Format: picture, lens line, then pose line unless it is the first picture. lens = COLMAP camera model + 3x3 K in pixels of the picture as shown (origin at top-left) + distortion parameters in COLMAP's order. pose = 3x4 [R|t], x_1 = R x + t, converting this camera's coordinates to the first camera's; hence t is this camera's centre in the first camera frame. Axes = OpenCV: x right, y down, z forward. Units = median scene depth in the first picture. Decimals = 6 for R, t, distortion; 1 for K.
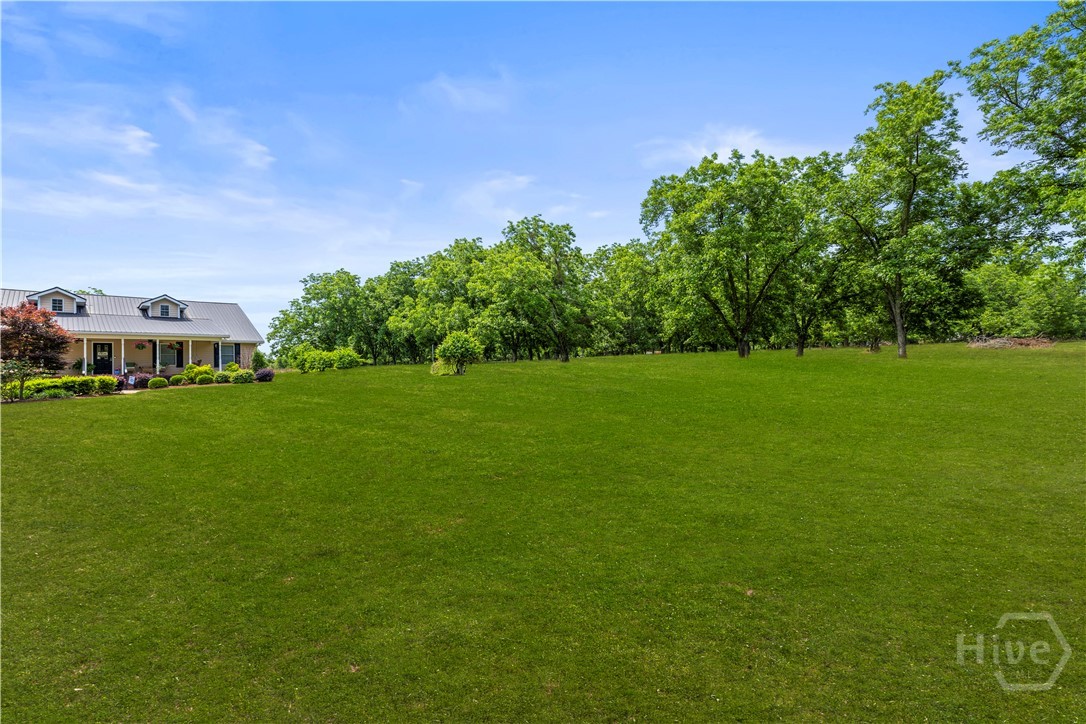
lens RADIAL K [[479.3, 0, 539.6], [0, 479.3, 360.9], [0, 0, 1]] dist [0.001164, 0.000343]
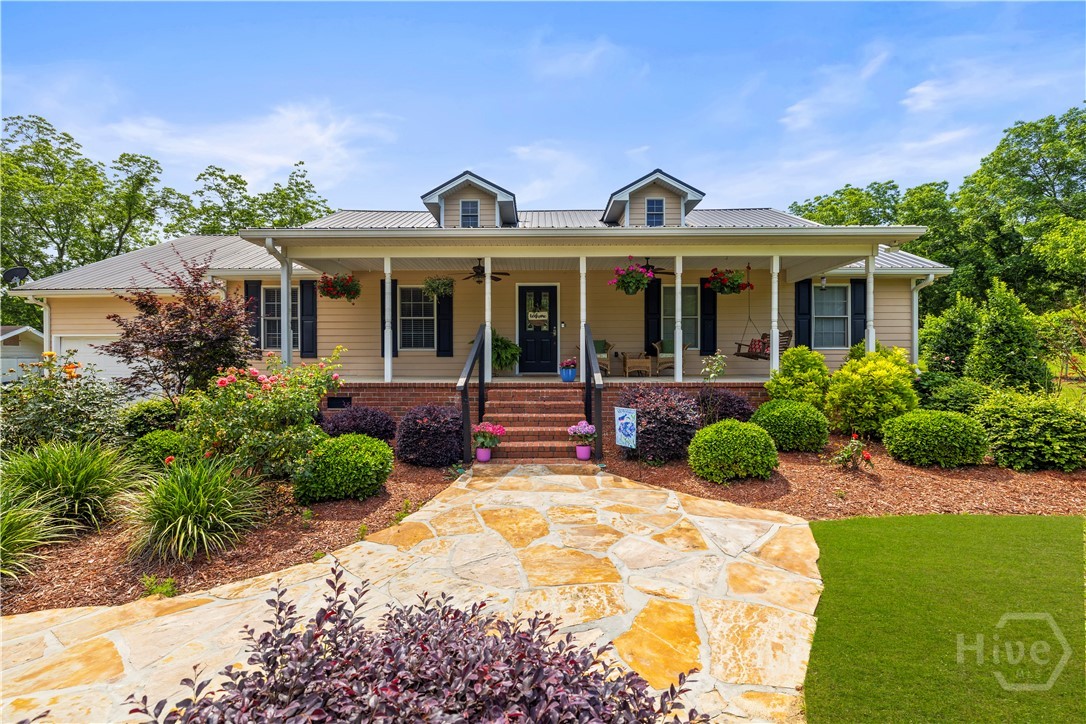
lens RADIAL K [[462.9, 0, 541.6], [0, 462.9, 359.3], [0, 0, 1]] dist [0.002783, 0.000244]
pose [[0.714800, 0.030700, -0.698654, -0.654247], [-0.001624, 0.999106, 0.042242, 0.003211], [0.699327, -0.029060, 0.714211, 0.741683]]
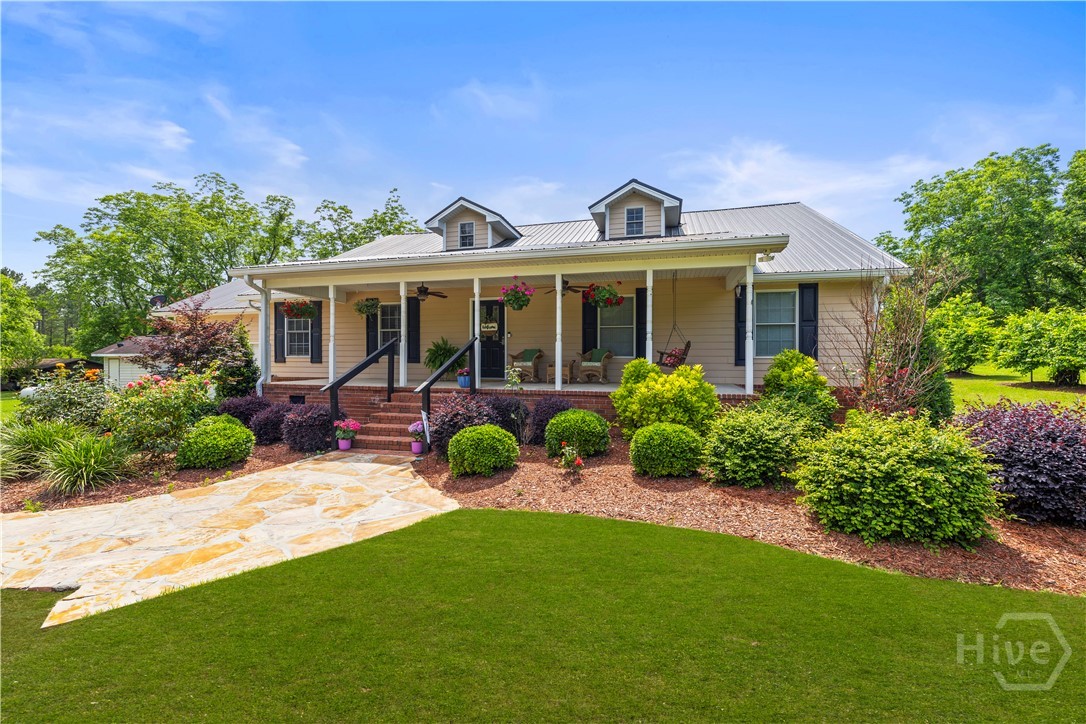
lens RADIAL K [[462.9, 0, 541.6], [0, 462.9, 359.3], [0, 0, 1]] dist [0.002783, 0.000244]
pose [[0.507497, 0.034205, -0.860974, -0.542400], [0.003814, 0.999113, 0.041941, -0.003713], [0.861645, -0.024568, 0.506917, 0.829542]]
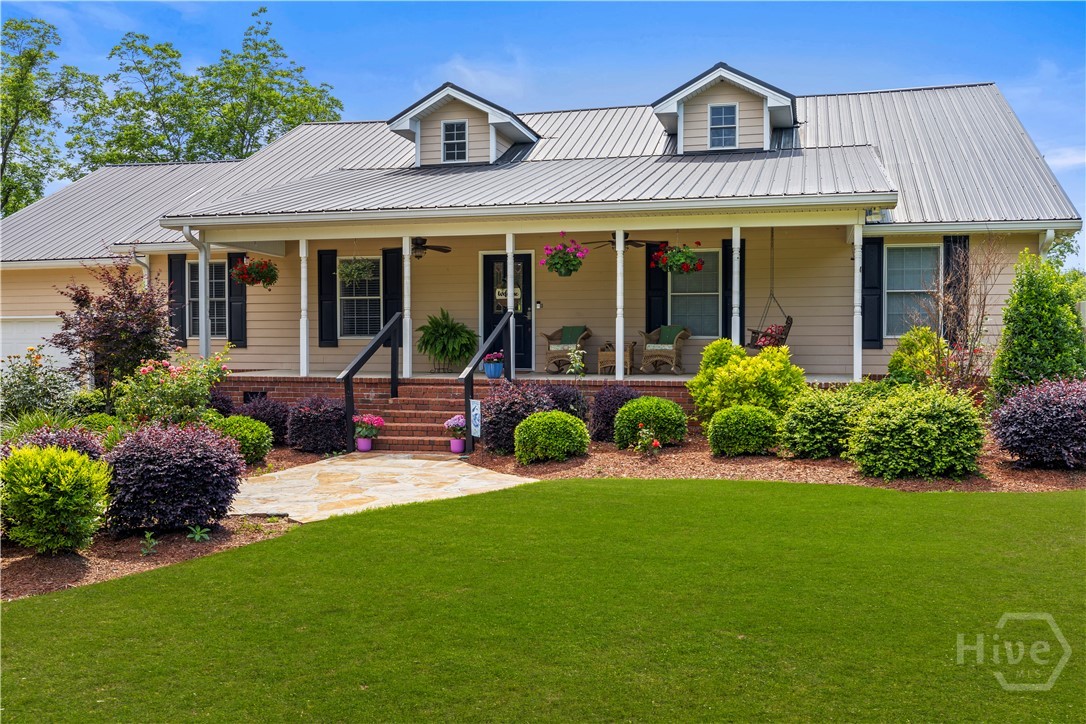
lens RADIAL K [[1065.2, 0, 531.3], [0, 1065.2, 360.5], [0, 0, 1]] dist [0.001652, 0.004496]
pose [[0.513310, 0.047313, -0.856898, -0.370012], [0.006576, 0.998233, 0.059057, -0.012427], [0.858178, -0.035950, 0.512091, 0.687622]]
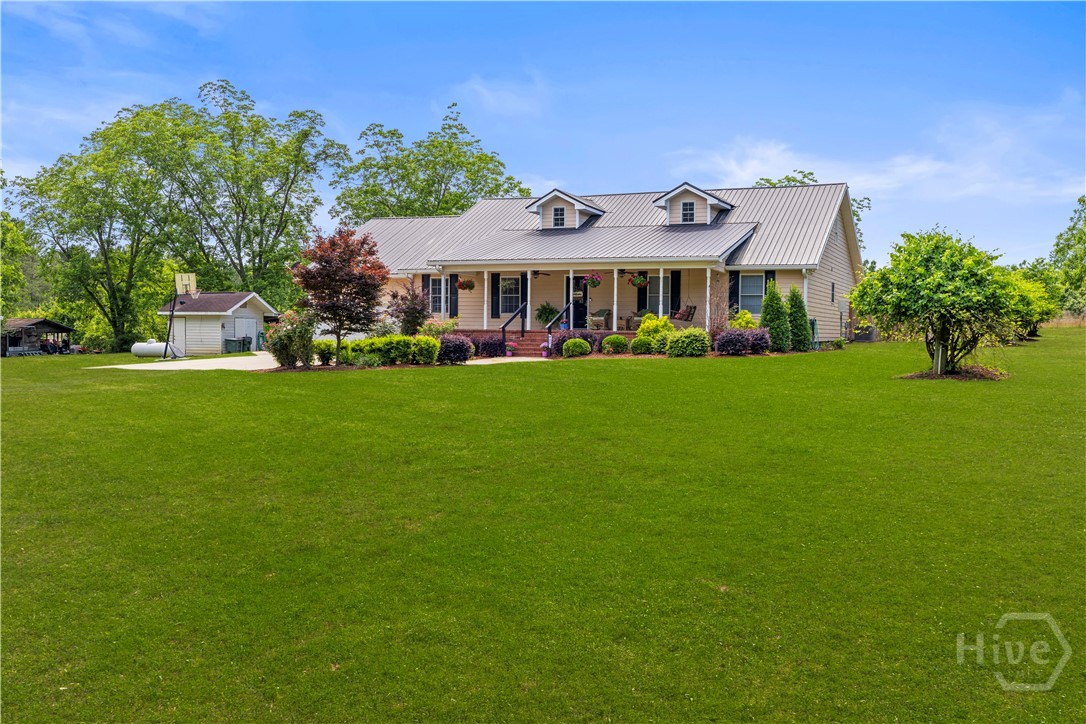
lens RADIAL K [[1067.0, 0, 542.6], [0, 1067.0, 353.2], [0, 0, 1]] dist [0.003700, 0.000550]
pose [[0.388642, 0.055237, -0.919732, 0.308253], [-0.000065, 0.998203, 0.059923, -0.020891], [0.921389, -0.023229, 0.387947, 0.432994]]
